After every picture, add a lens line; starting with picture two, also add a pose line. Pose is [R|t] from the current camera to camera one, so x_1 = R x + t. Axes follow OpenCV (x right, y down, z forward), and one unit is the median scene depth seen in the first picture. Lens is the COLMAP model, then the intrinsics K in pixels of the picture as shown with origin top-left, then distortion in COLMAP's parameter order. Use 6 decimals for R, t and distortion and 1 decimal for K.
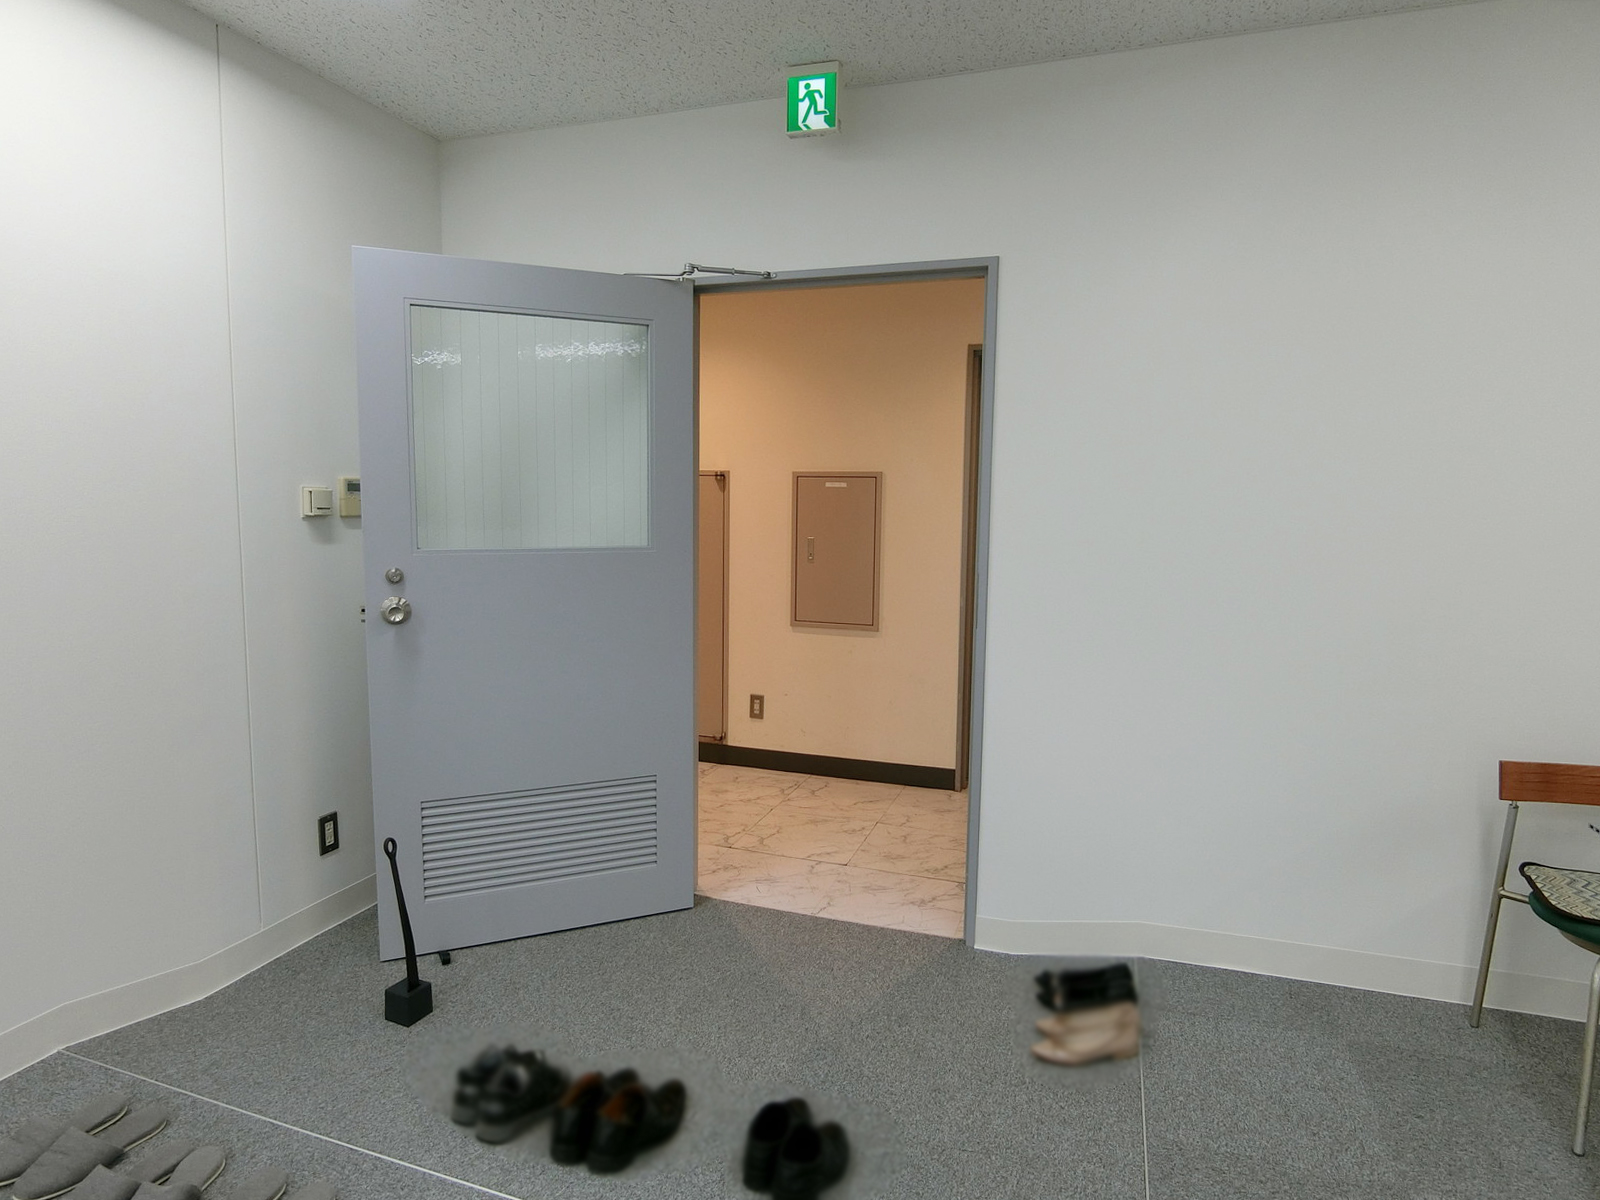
lens RADIAL K [[887.5, 0, 800.0], [0, 887.5, 600.0], [0, 0, 1]] dist [0.000895, 0.000038]
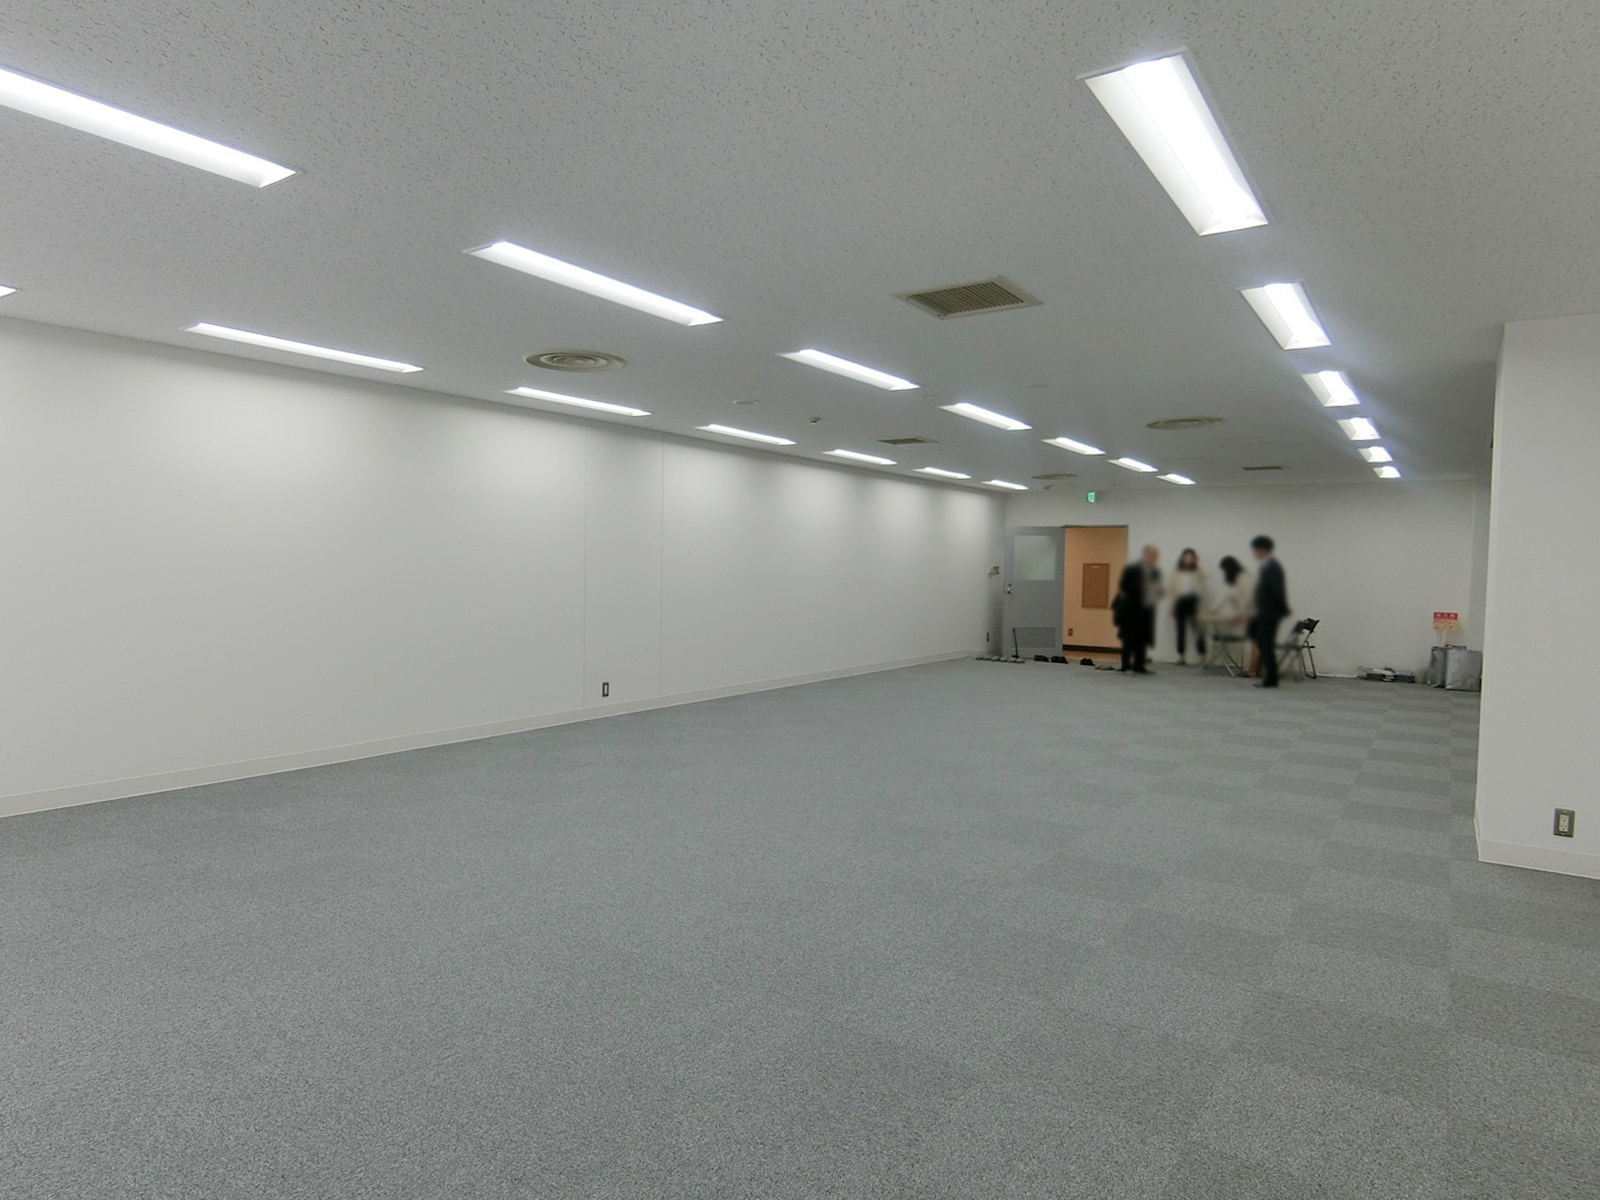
lens RADIAL K [[887.5, 0, 800.0], [0, 887.5, 600.0], [0, 0, 1]] dist [0.000895, 0.000038]
pose [[0.950523, 0.018689, -0.310093, 0.020086], [-0.042428, 0.996645, -0.069985, 0.328442], [0.307745, 0.079678, 0.948127, -2.967604]]
